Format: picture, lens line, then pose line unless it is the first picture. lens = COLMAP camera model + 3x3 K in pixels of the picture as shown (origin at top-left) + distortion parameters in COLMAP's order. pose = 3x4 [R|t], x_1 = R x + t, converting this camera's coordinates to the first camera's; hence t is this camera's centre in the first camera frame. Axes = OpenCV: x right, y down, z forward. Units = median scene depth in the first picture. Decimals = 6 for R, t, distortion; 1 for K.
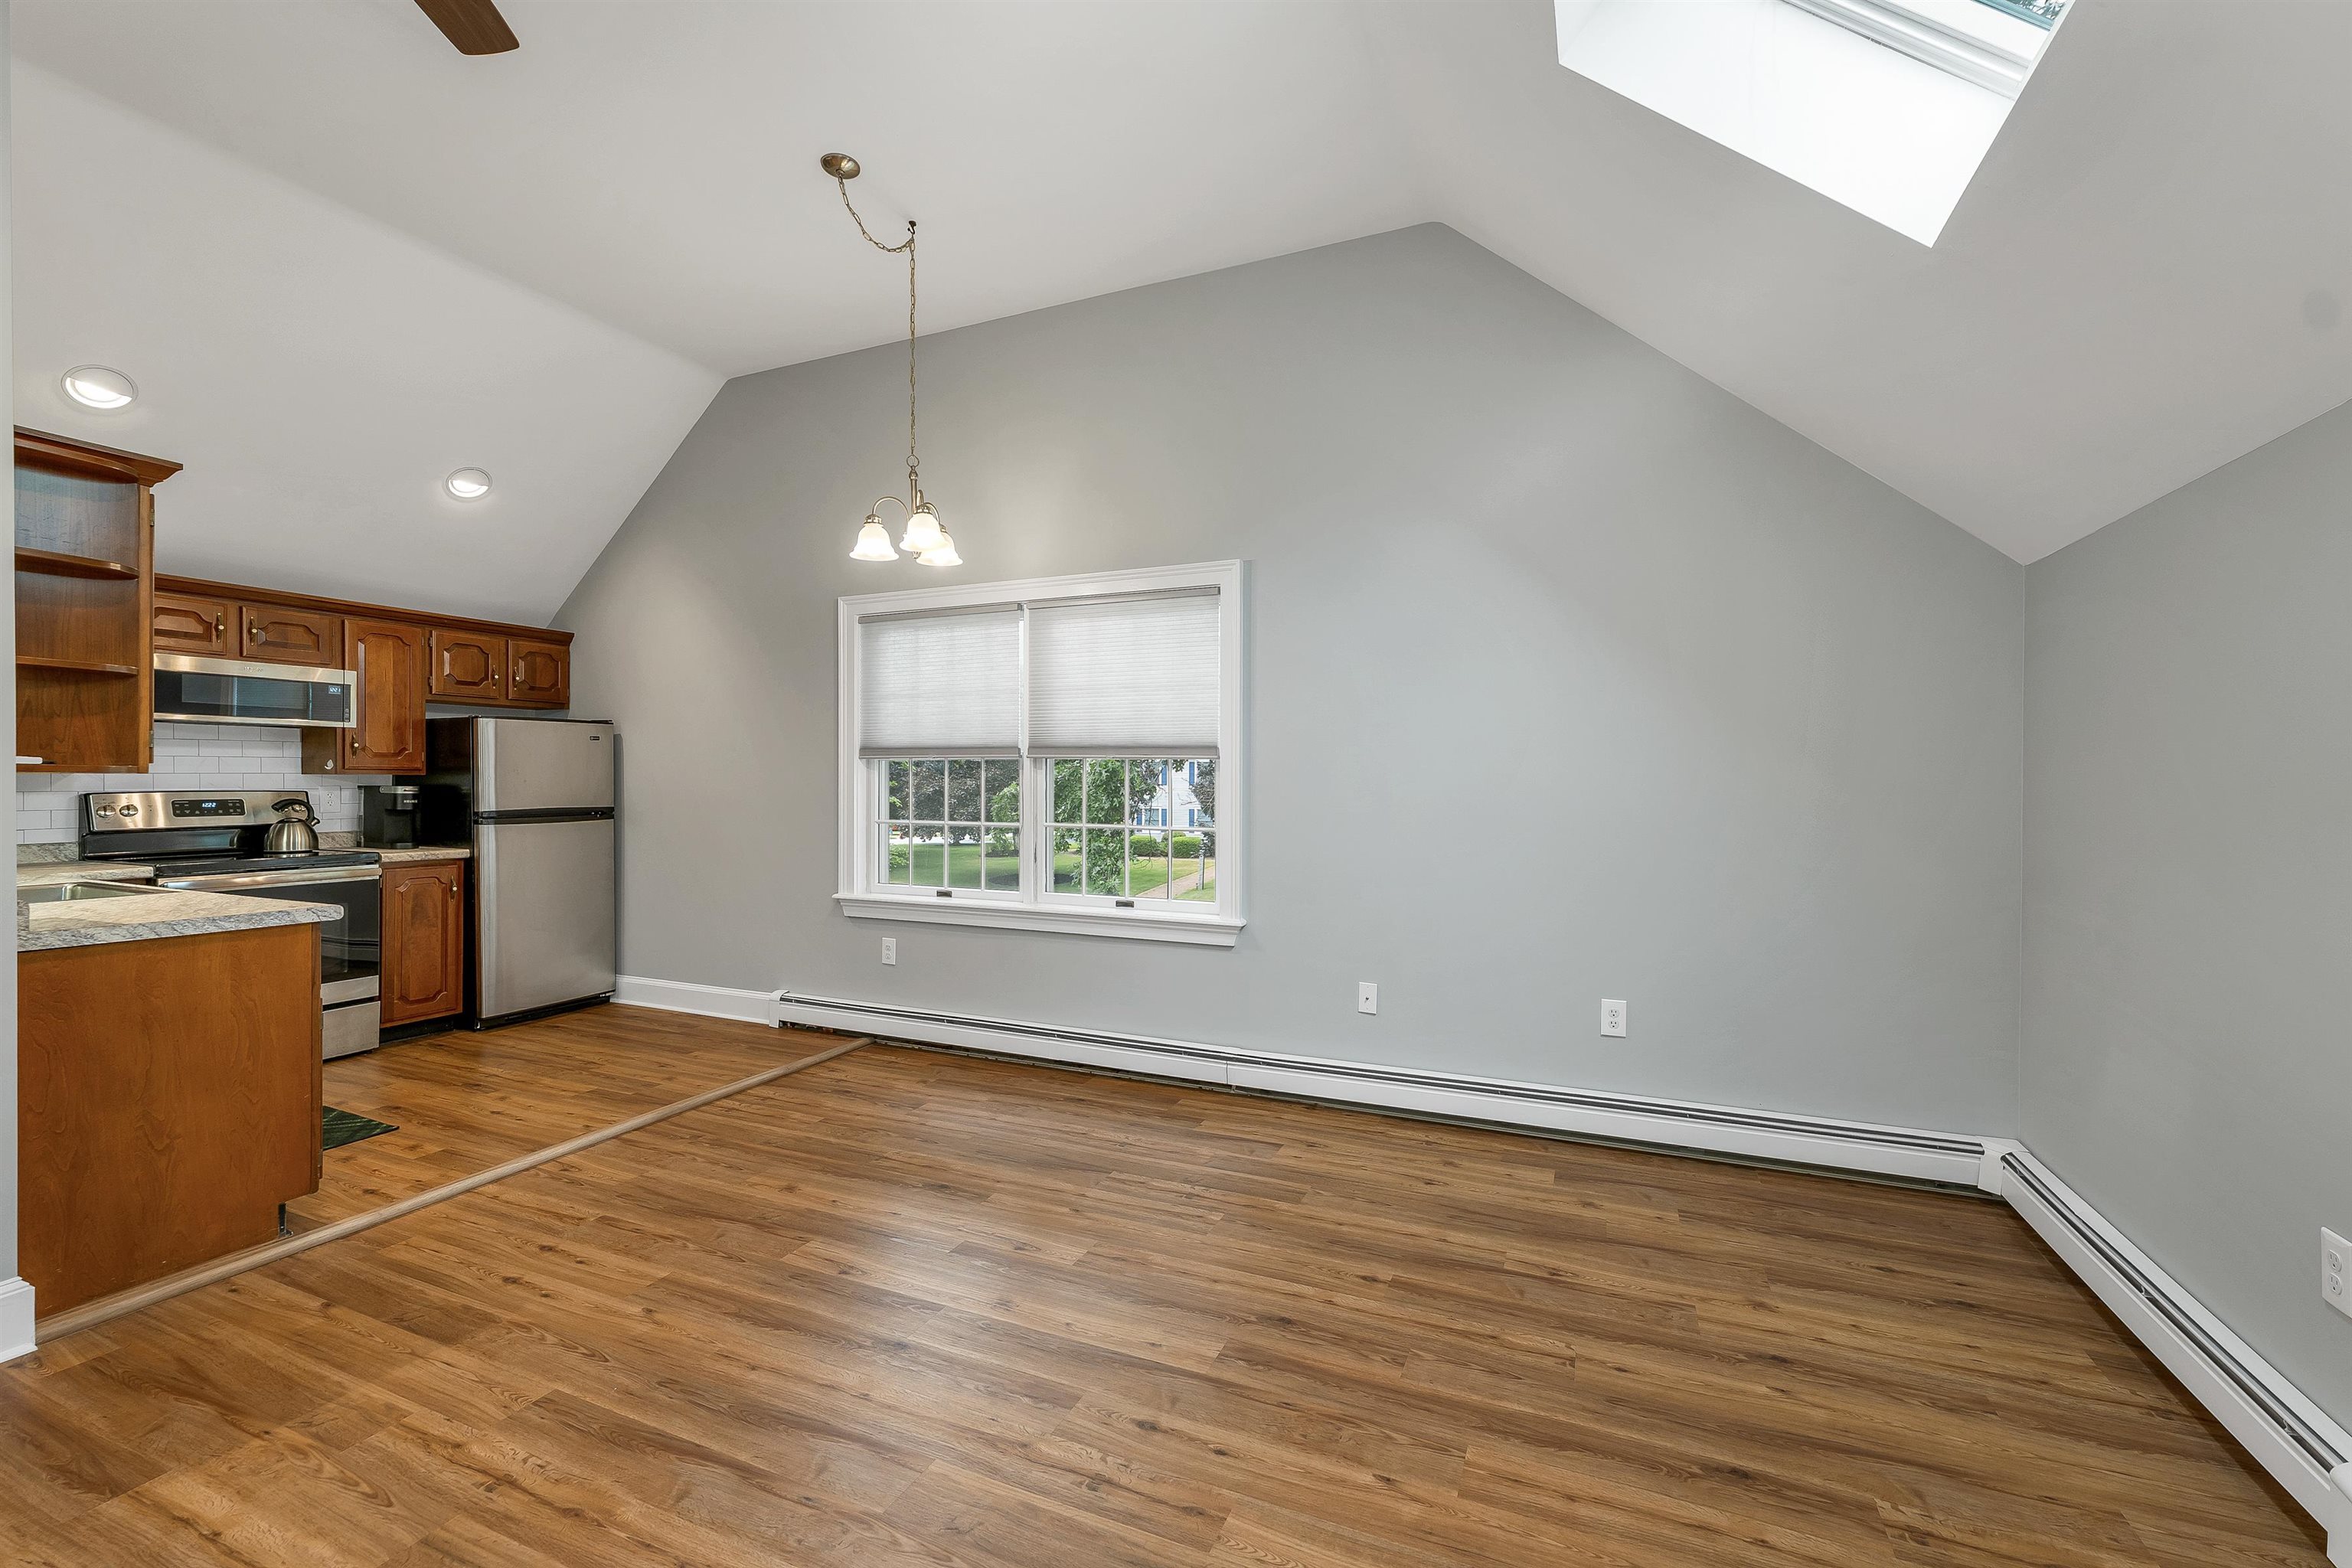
lens RADIAL K [[986.8, 0, 1174.3], [0, 986.8, 778.1], [0, 0, 1]] dist [0.001377, 0.000094]
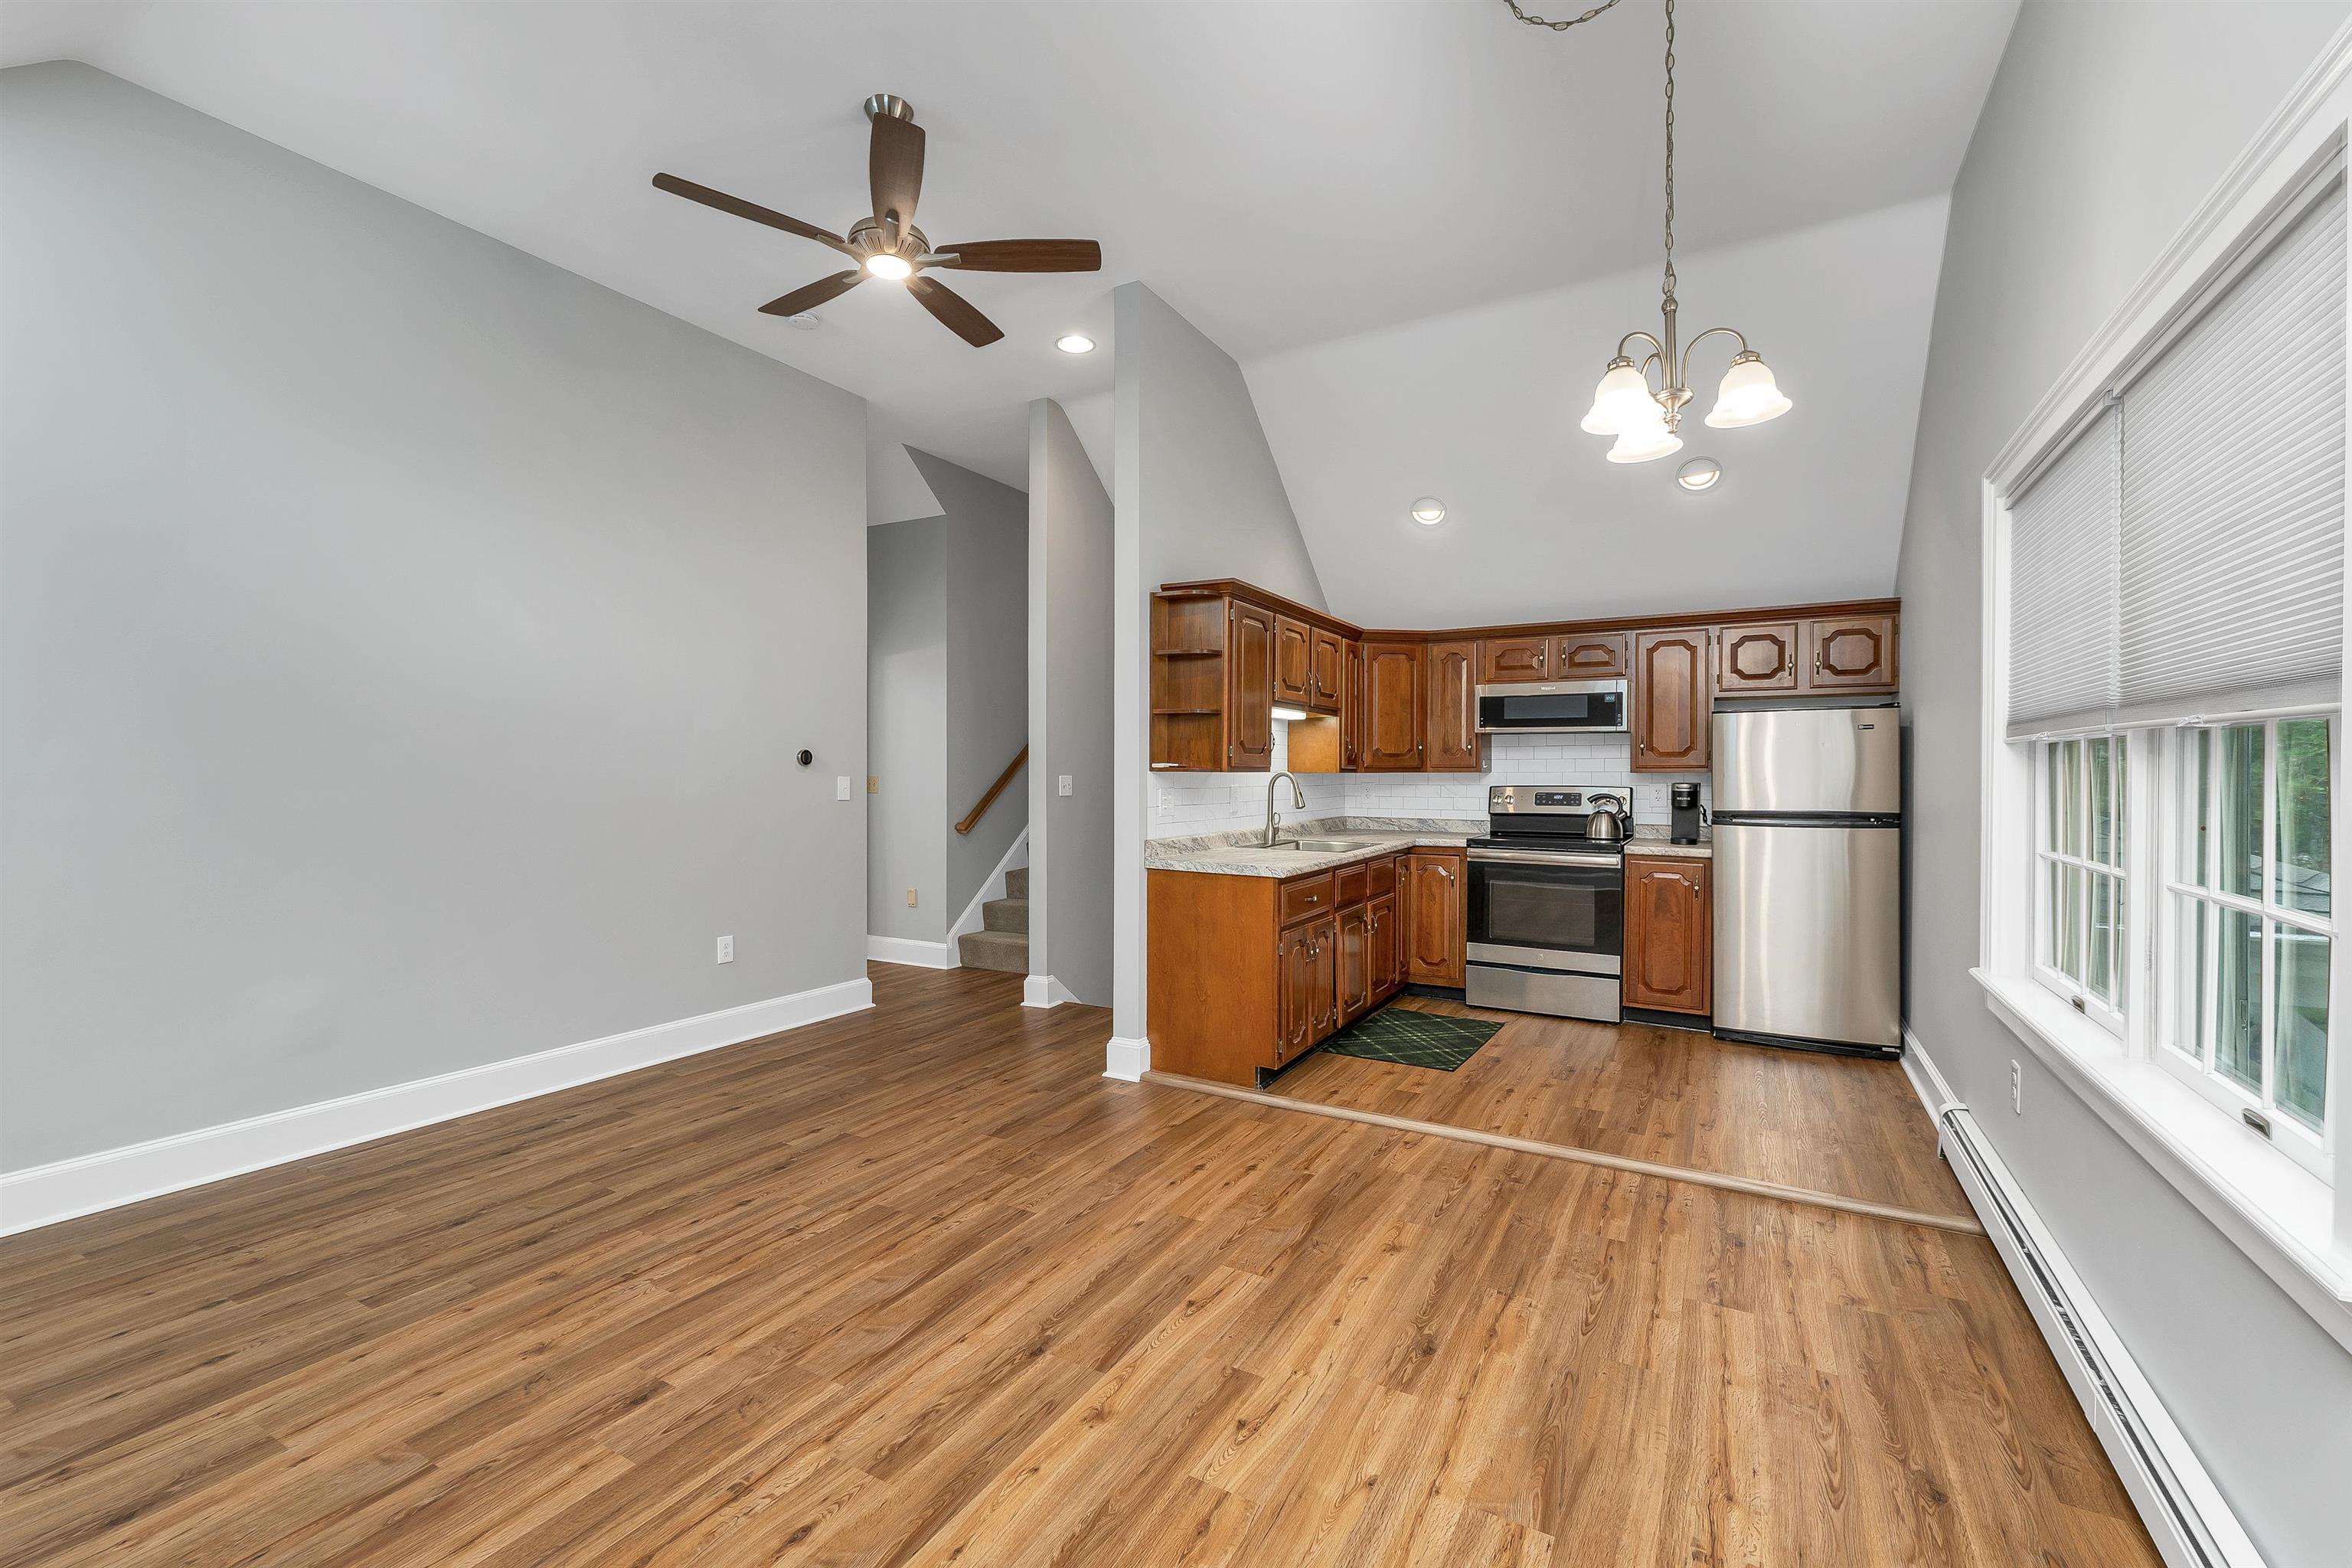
lens RADIAL K [[986.8, 0, 1158.4], [0, 986.8, 822.8], [0, 0, 1]] dist [0.001377, 0.000094]
pose [[-0.111225, 0.049686, -0.992552, 0.436408], [-0.001259, 0.998742, 0.050137, -0.003778], [0.993794, 0.006826, -0.111022, 0.803971]]
